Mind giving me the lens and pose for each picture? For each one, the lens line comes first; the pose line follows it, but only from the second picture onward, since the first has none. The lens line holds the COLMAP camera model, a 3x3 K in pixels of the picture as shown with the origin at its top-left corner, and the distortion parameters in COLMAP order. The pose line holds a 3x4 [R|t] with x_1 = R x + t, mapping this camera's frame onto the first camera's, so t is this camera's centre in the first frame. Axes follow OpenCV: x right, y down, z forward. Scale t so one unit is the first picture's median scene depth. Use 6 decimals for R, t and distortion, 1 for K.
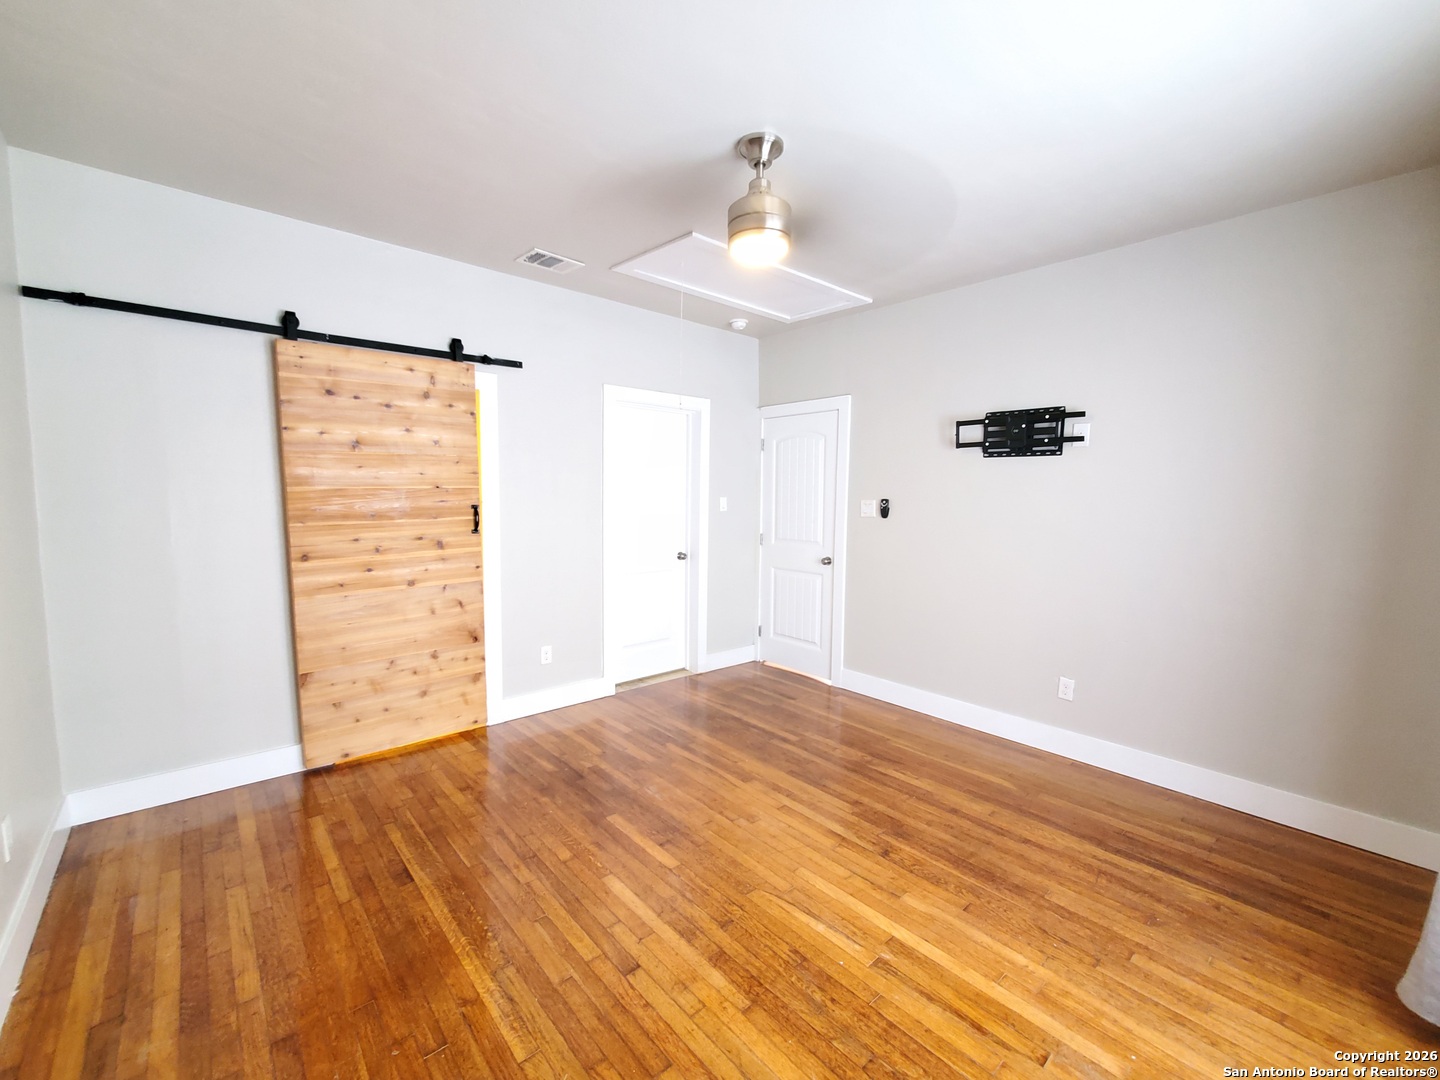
lens RADIAL K [[570.8, 0, 749.8], [0, 570.8, 530.2], [0, 0, 1]] dist [0.000398, -0.001485]
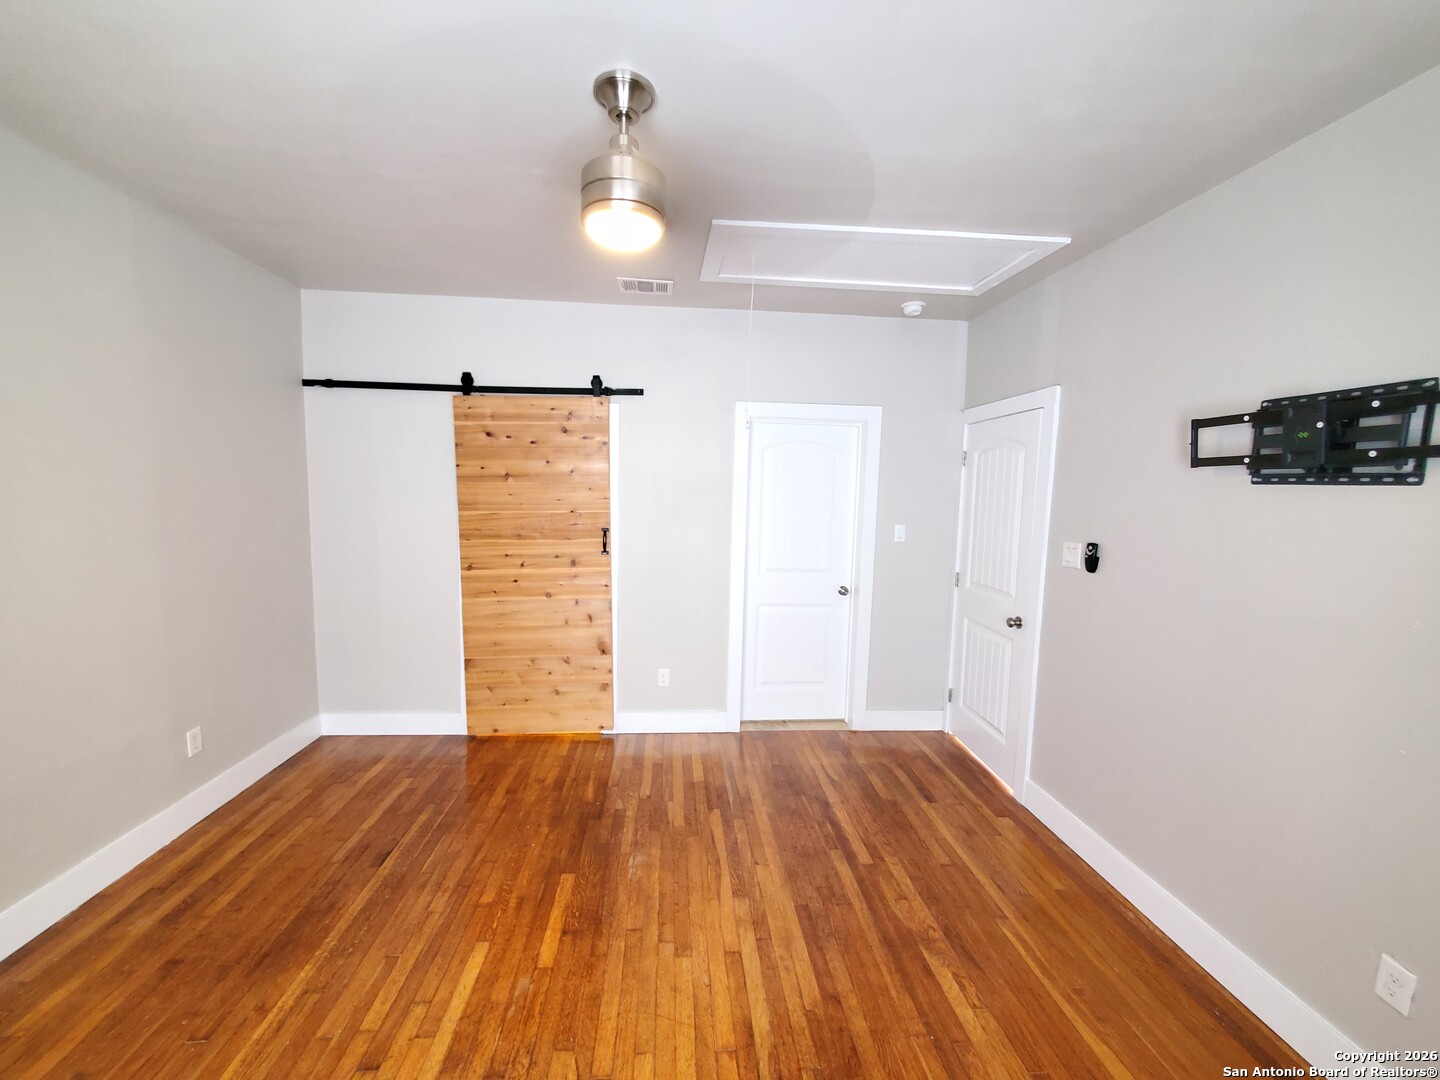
lens RADIAL K [[570.8, 0, 726.9], [0, 570.8, 540.0], [0, 0, 1]] dist [0.000398, -0.001485]
pose [[0.795477, 0.060839, -0.602922, 0.389806], [-0.053363, 0.998115, 0.030311, -0.073470], [0.603629, 0.008061, 0.797224, 0.309644]]
